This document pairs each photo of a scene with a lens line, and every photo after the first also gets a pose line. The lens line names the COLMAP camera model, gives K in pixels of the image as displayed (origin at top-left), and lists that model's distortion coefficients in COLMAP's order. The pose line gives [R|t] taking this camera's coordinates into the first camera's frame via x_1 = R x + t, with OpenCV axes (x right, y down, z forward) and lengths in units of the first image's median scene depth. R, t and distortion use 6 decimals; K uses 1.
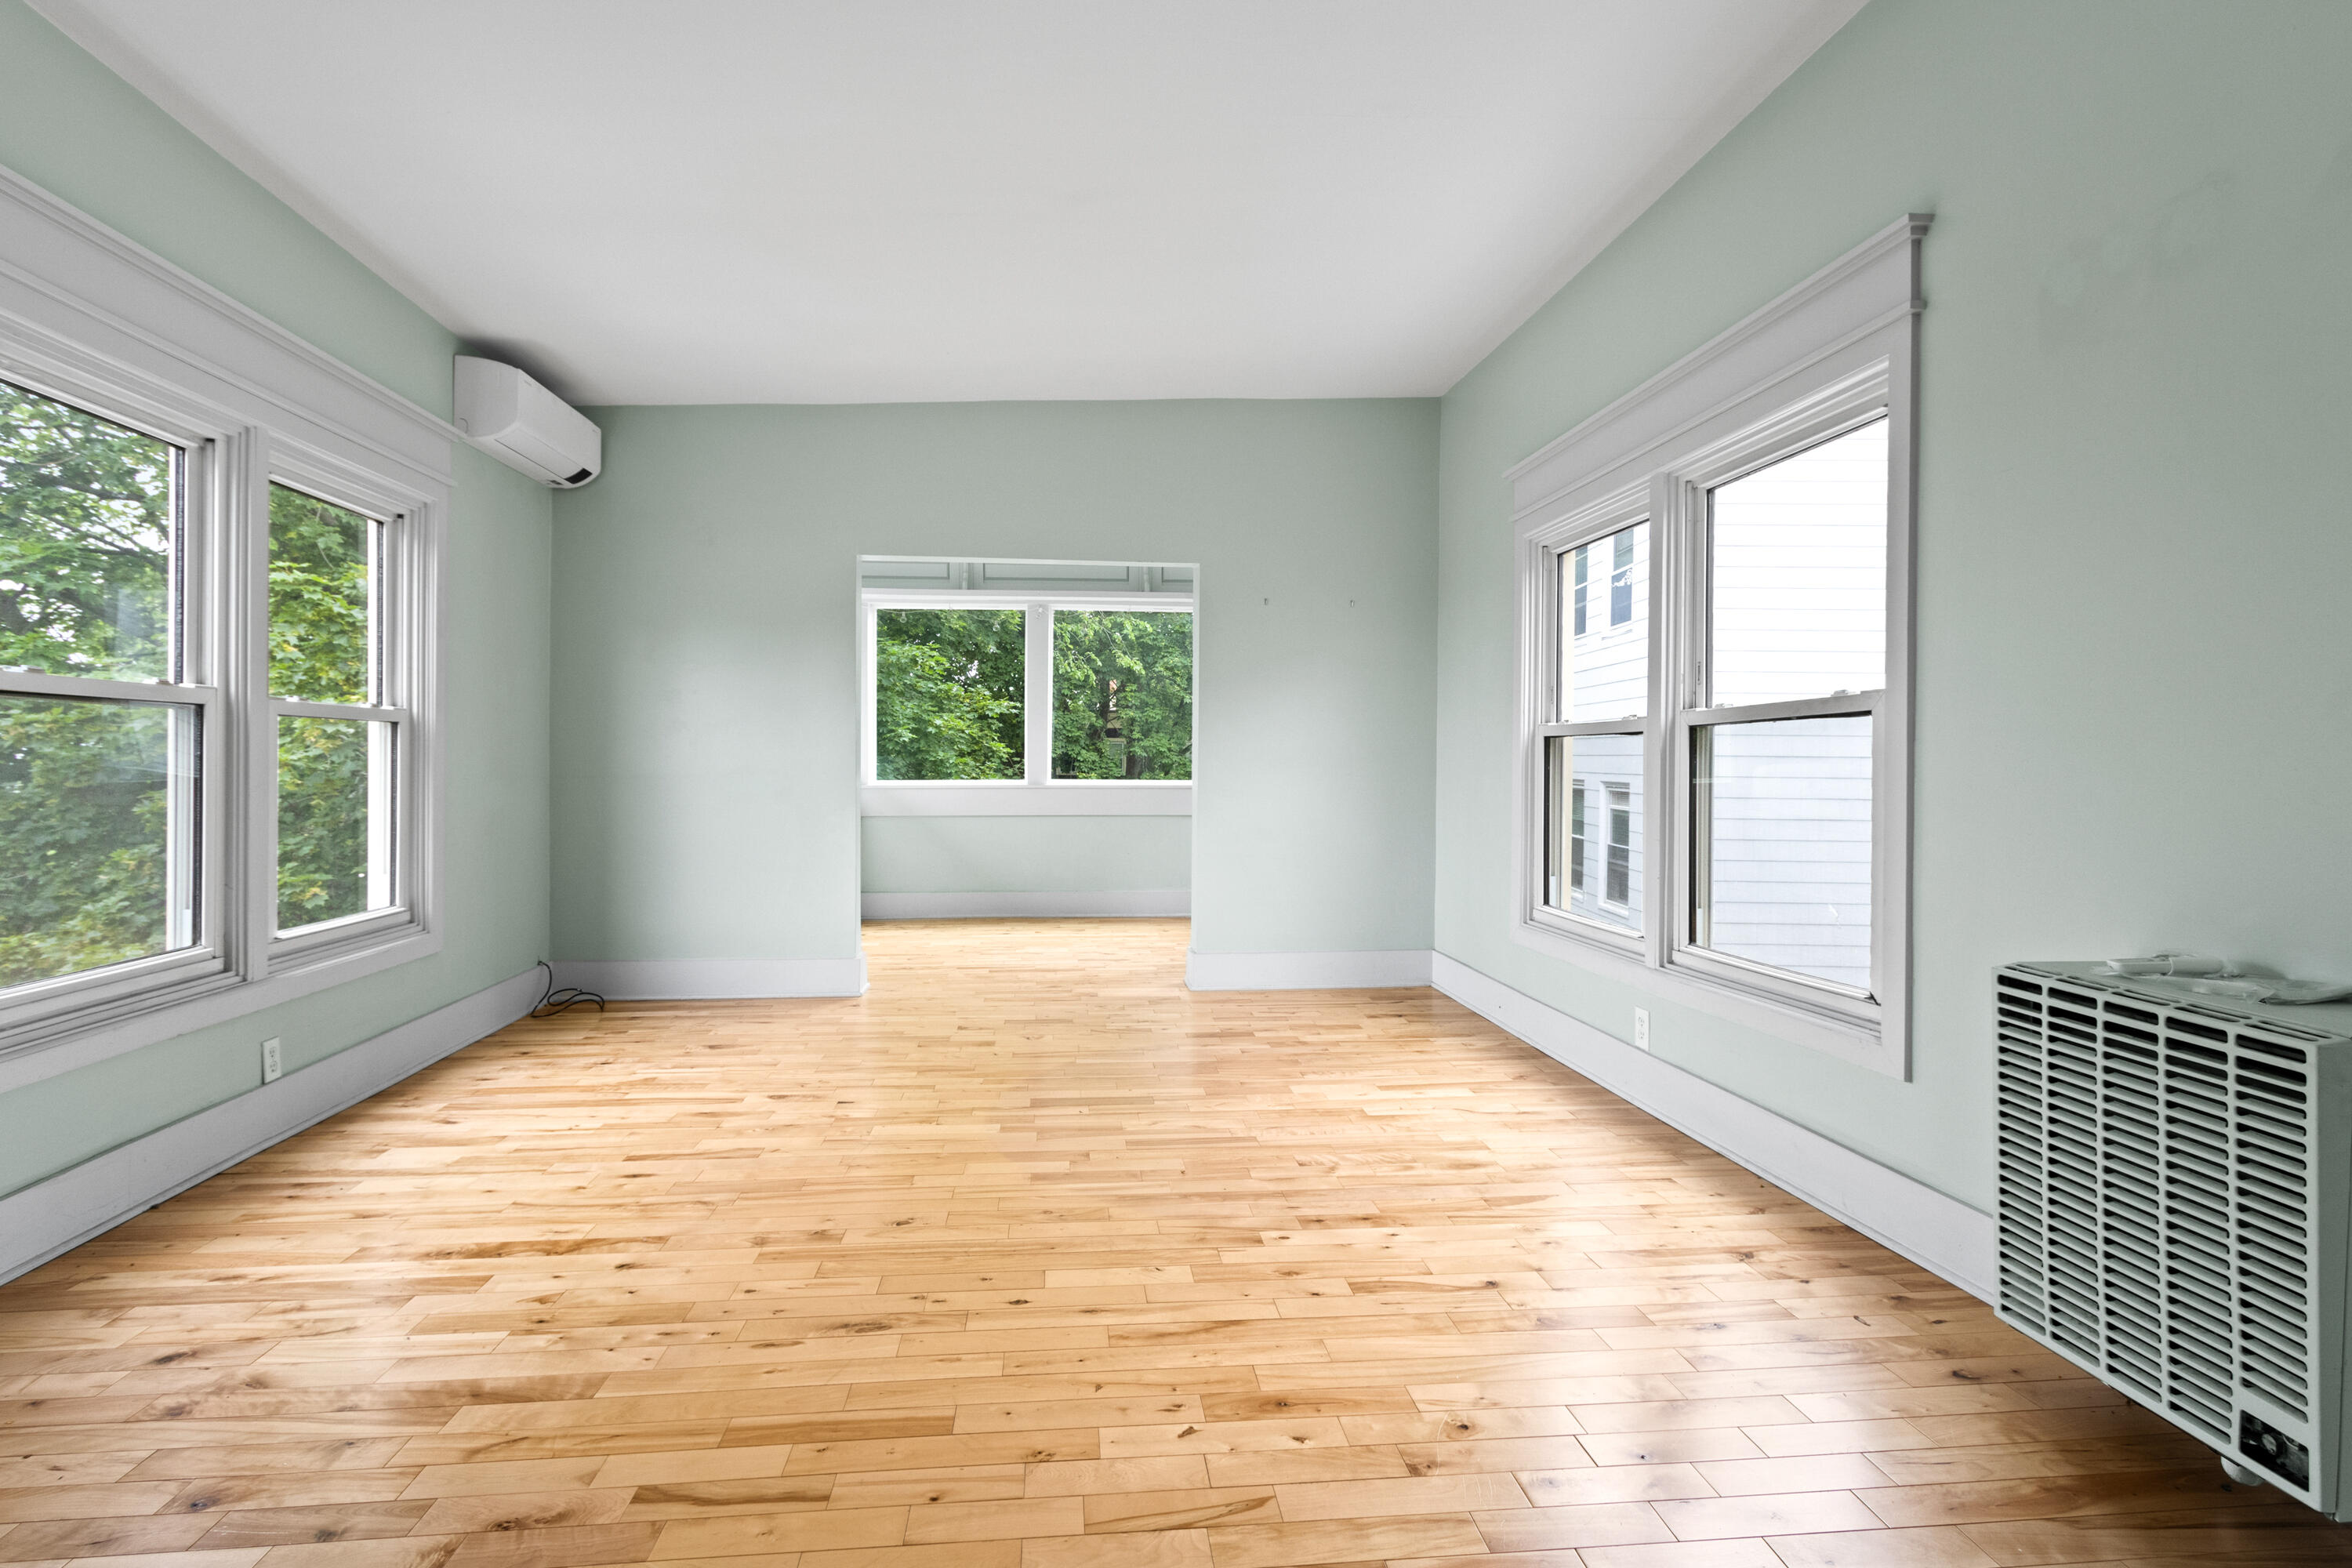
lens RADIAL K [[1132.2, 0, 1174.6], [0, 1132.2, 739.7], [0, 0, 1]] dist [0.002230, 0.000594]
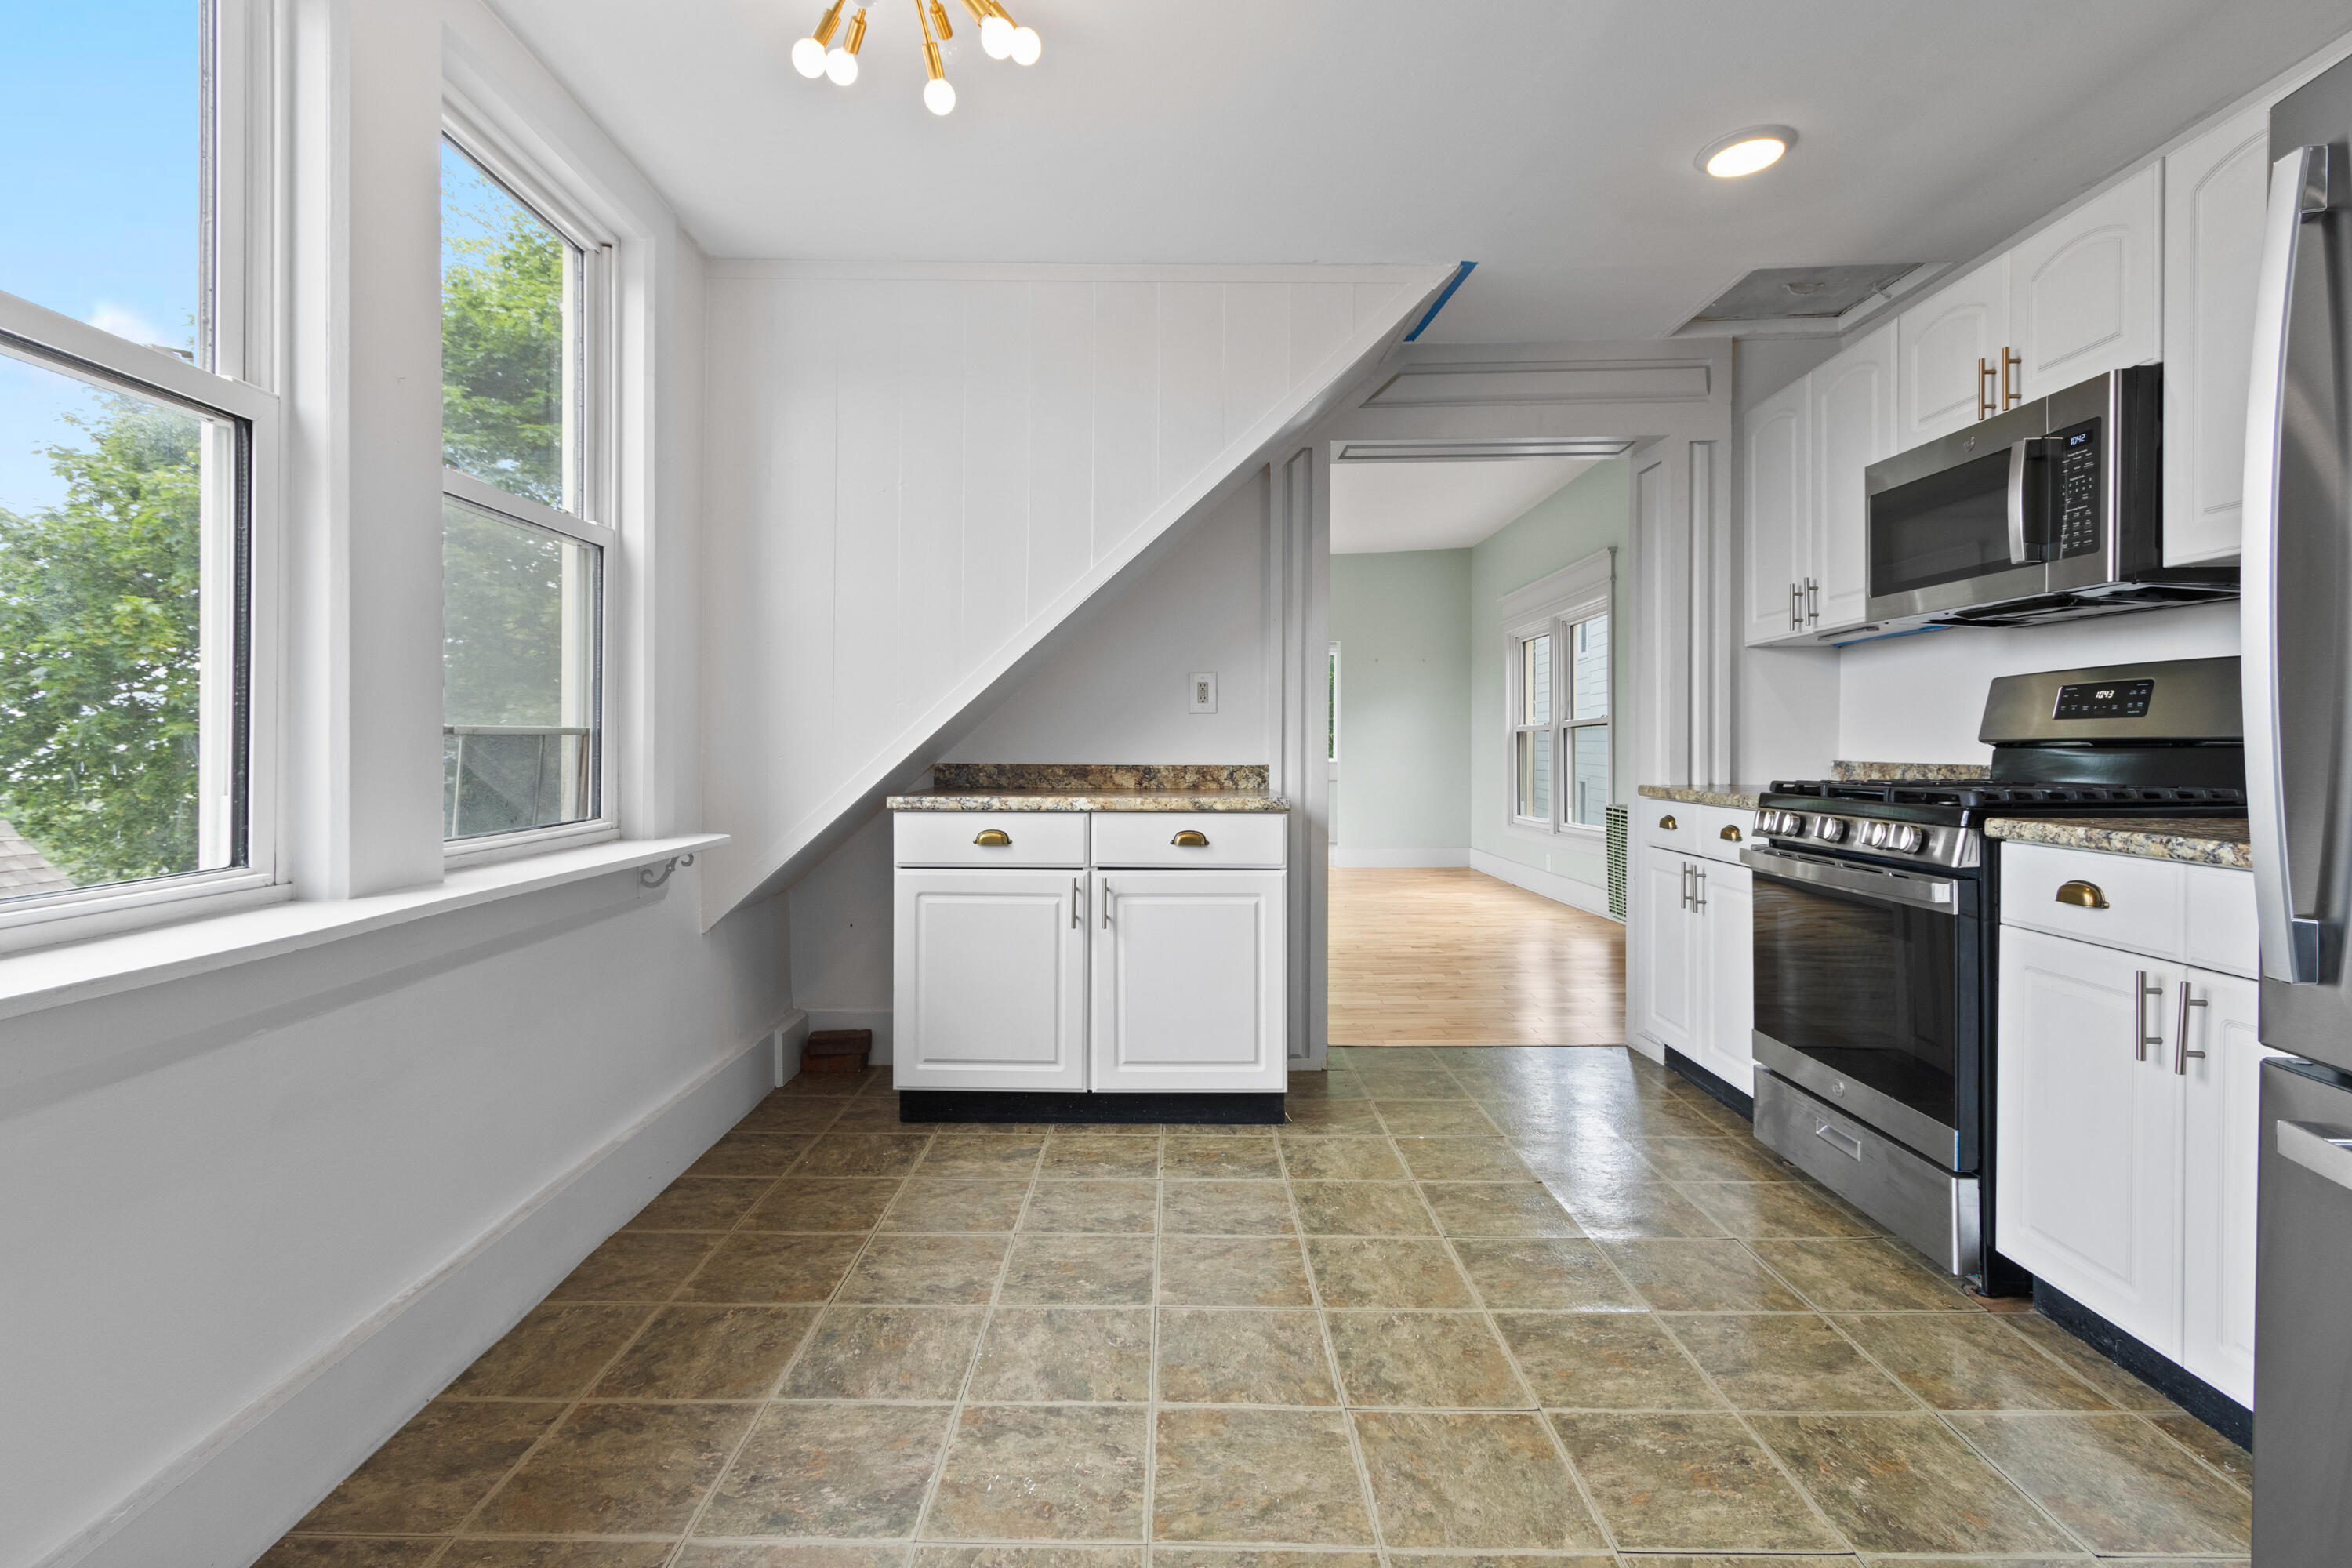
lens RADIAL K [[1132.2, 0, 1174.6], [0, 1132.2, 739.7], [0, 0, 1]] dist [0.002230, 0.000594]
pose [[0.995134, -0.016990, -0.097052, -0.112456], [0.017550, 0.999834, 0.004925, -0.013495], [0.096952, -0.006604, 0.995267, -1.373851]]
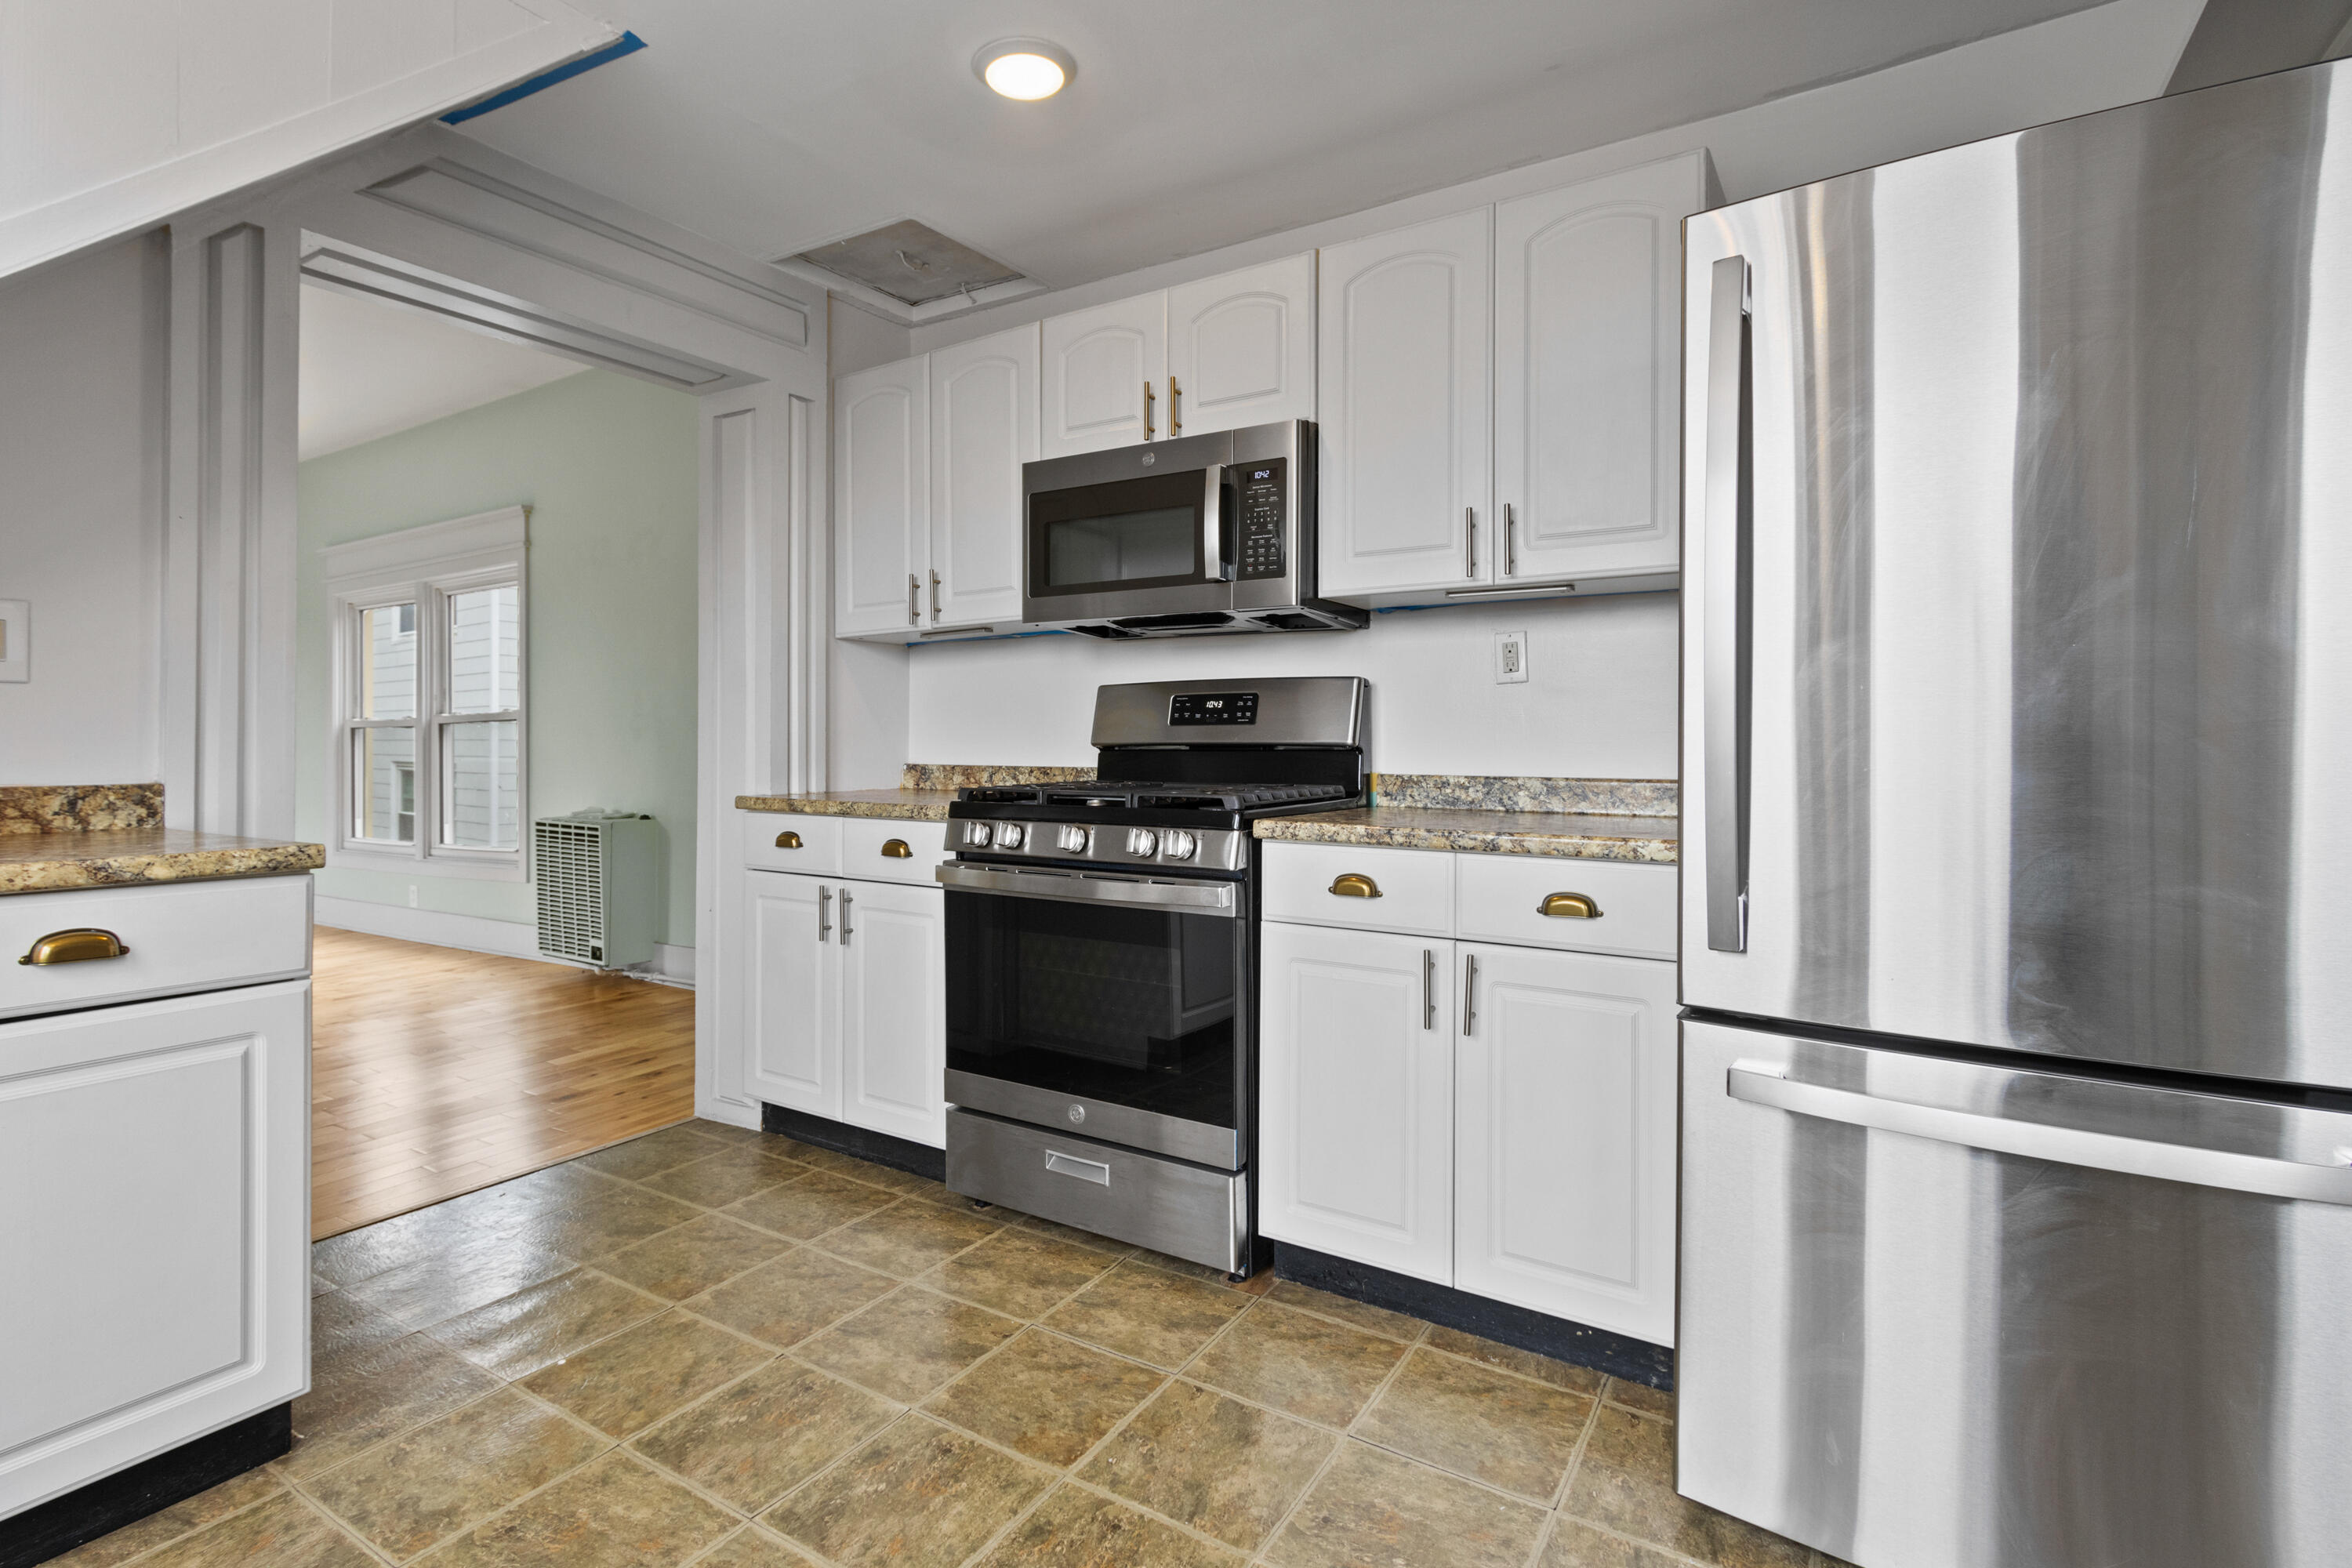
lens RADIAL K [[1132.2, 0, 1174.6], [0, 1132.2, 739.7], [0, 0, 1]] dist [0.002230, 0.000594]
pose [[0.610962, -0.009312, 0.791605, -0.269576], [-0.002140, 0.999908, 0.013415, -0.013860], [-0.791657, -0.009890, 0.610885, -1.064303]]
